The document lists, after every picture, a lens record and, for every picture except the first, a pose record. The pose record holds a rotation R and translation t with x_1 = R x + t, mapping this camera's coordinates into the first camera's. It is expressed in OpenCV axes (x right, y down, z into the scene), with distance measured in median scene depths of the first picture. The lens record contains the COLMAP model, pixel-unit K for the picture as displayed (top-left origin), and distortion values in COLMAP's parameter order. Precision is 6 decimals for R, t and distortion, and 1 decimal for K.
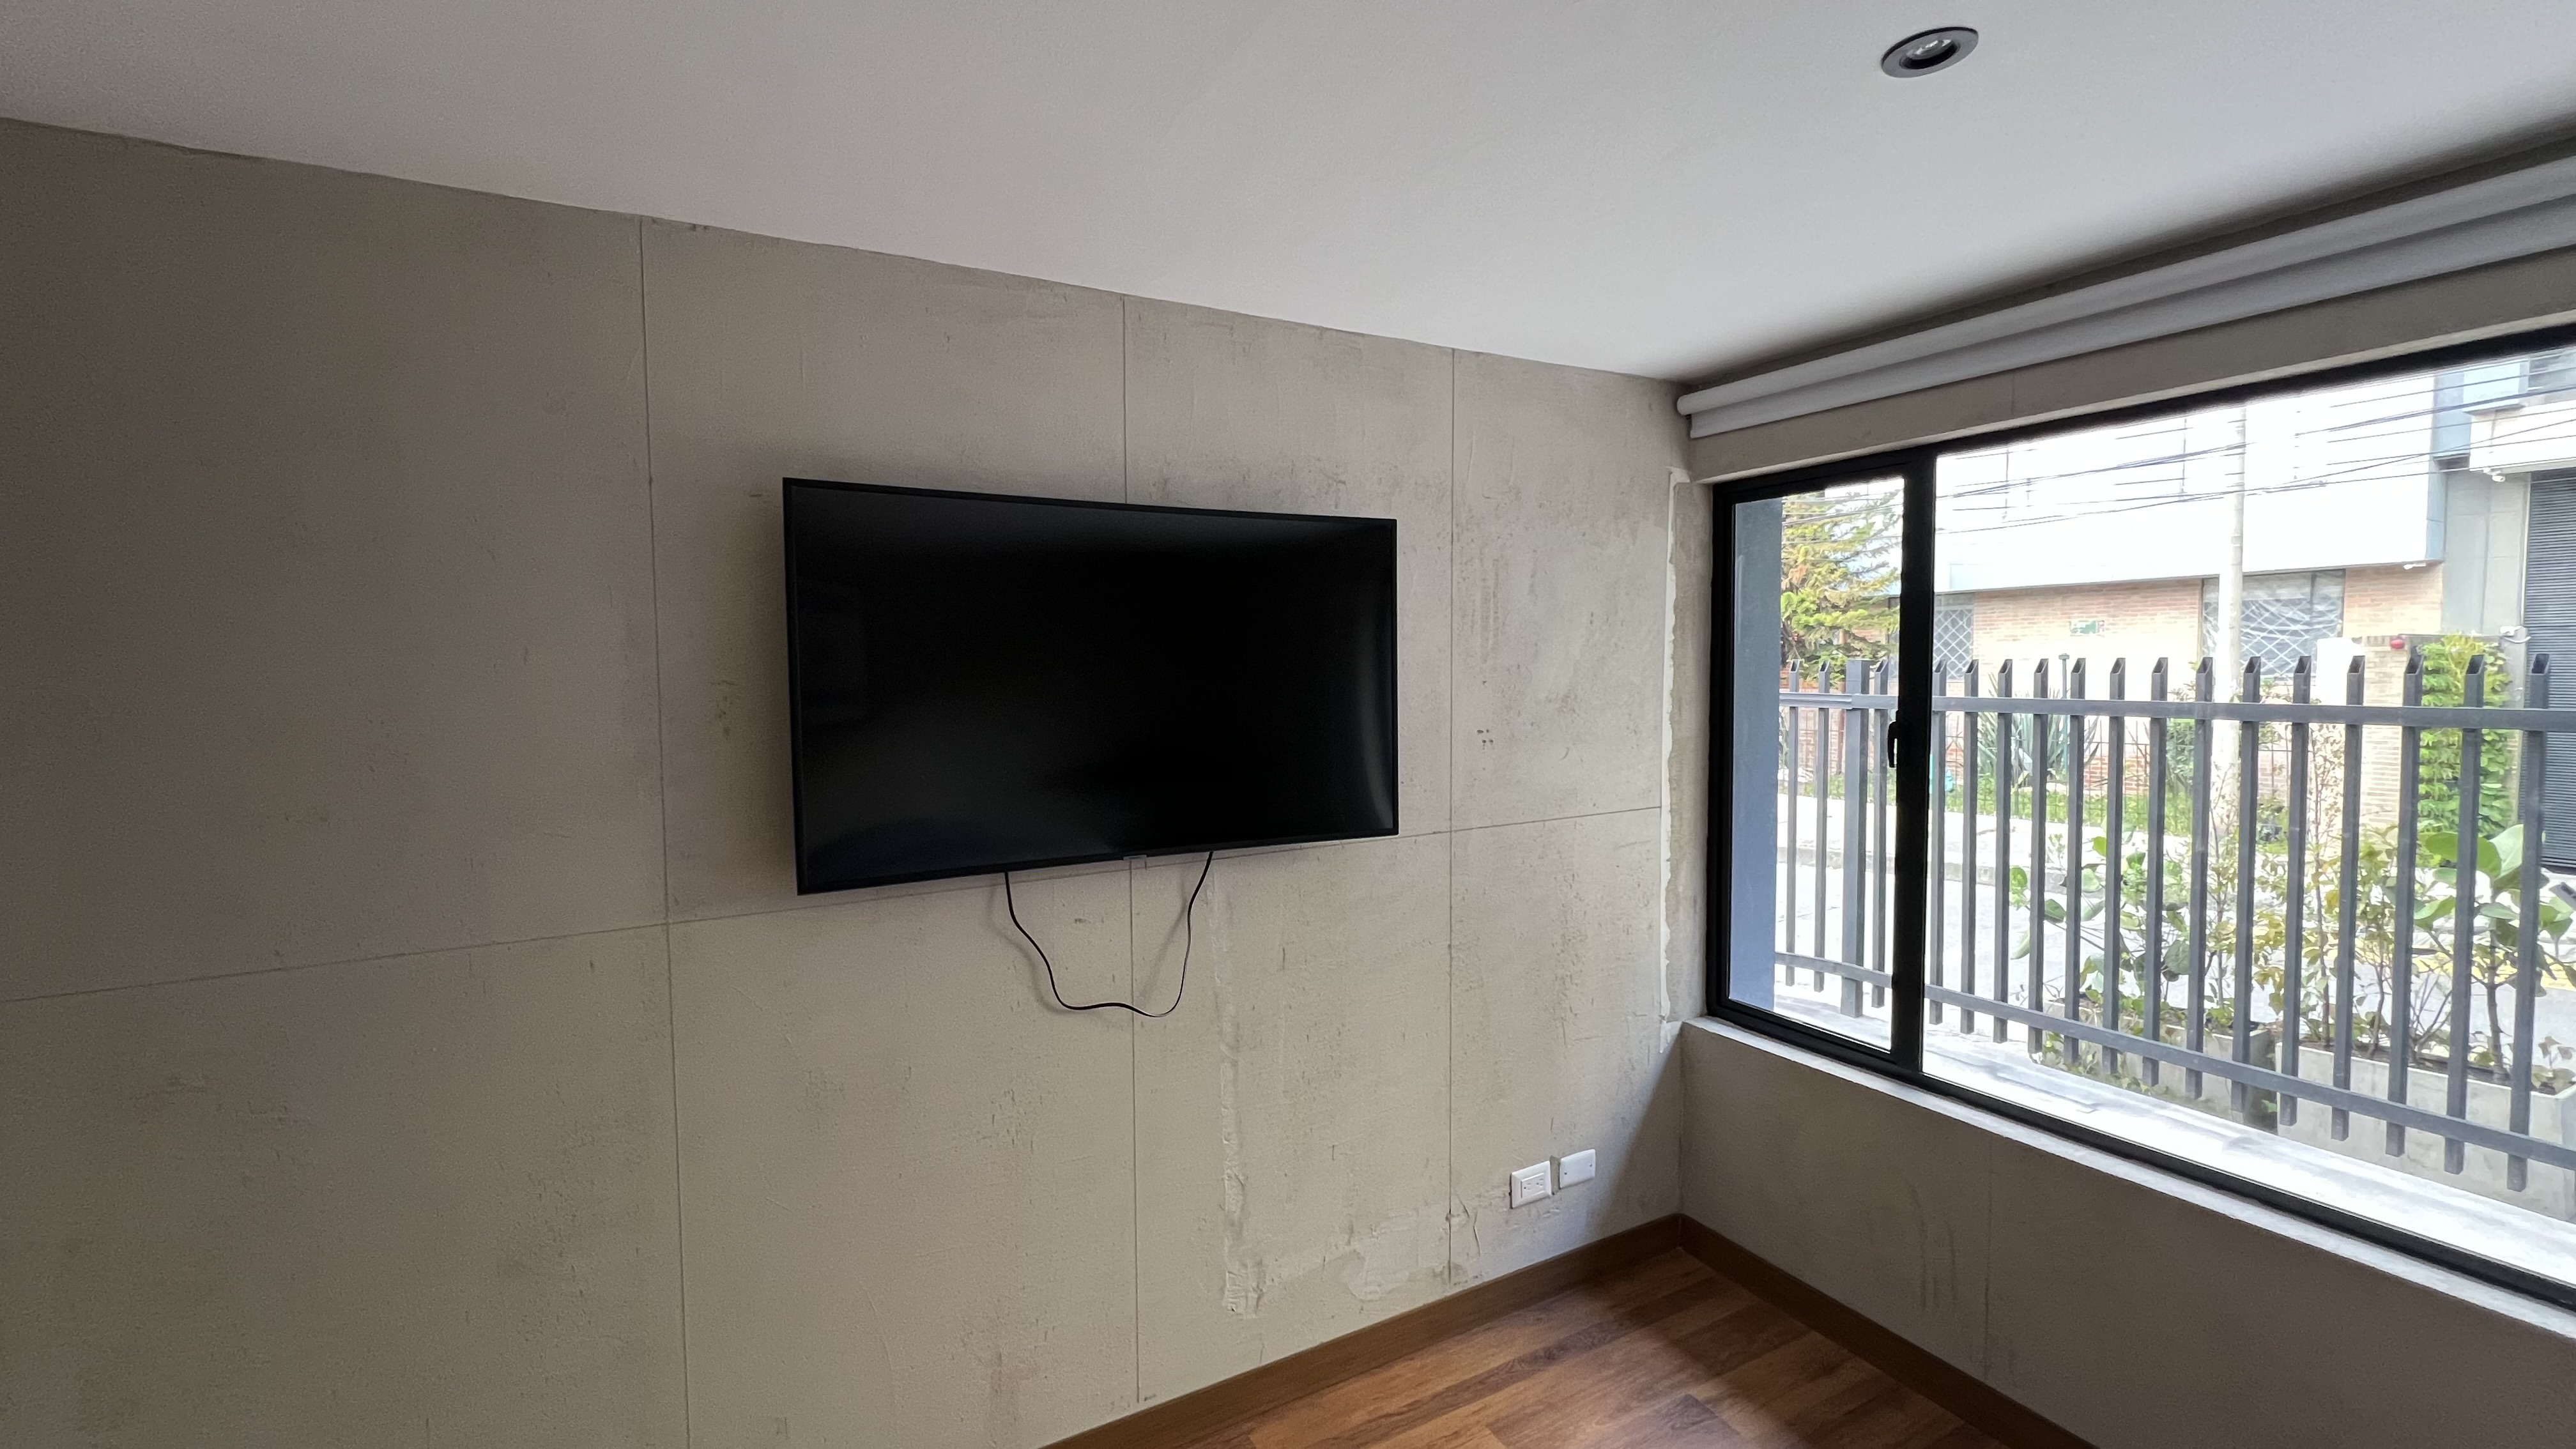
lens RADIAL K [[1033.6, 0, 1278.2], [0, 1033.6, 719.2], [0, 0, 1]] dist [-0.000734, 0.000223]
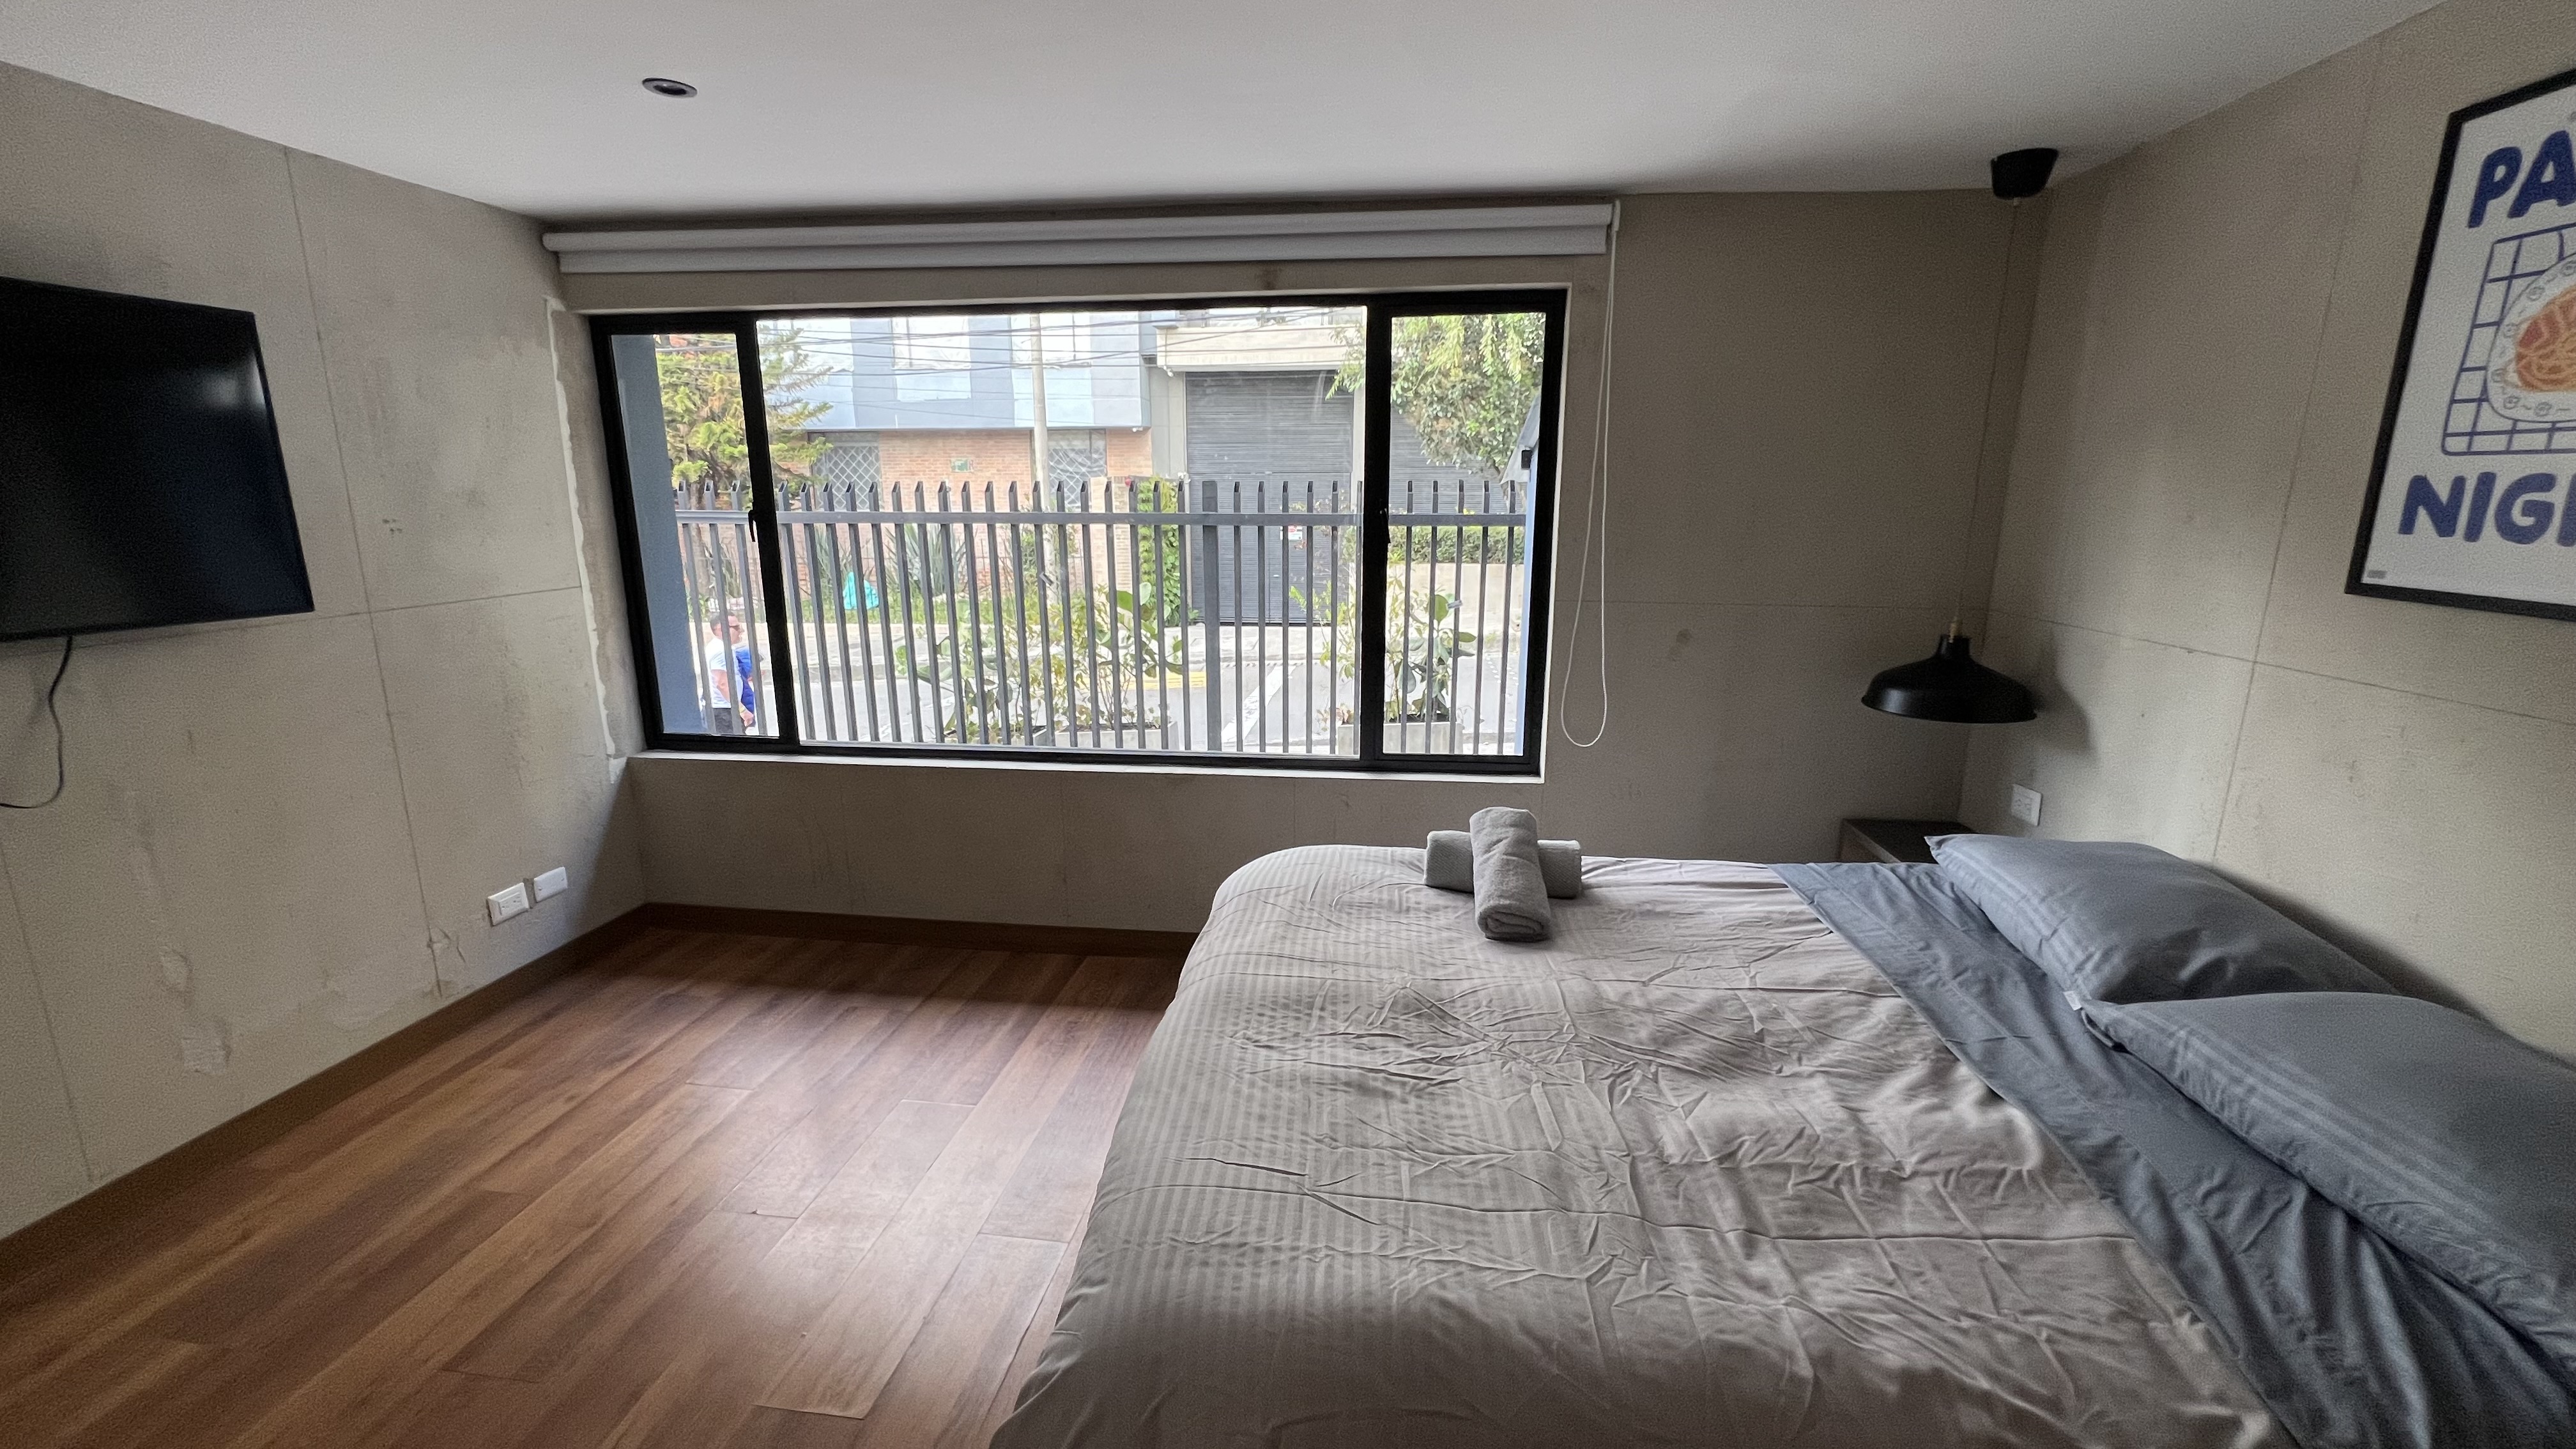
lens RADIAL K [[1029.1, 0, 1280.9], [0, 1029.1, 721.4], [0, 0, 1]] dist [-0.001224, -0.000134]
pose [[0.590547, -0.164823, 0.789992, -0.128403], [0.037011, 0.983422, 0.177513, 0.055547], [-0.806154, -0.075591, 0.586857, -0.393234]]
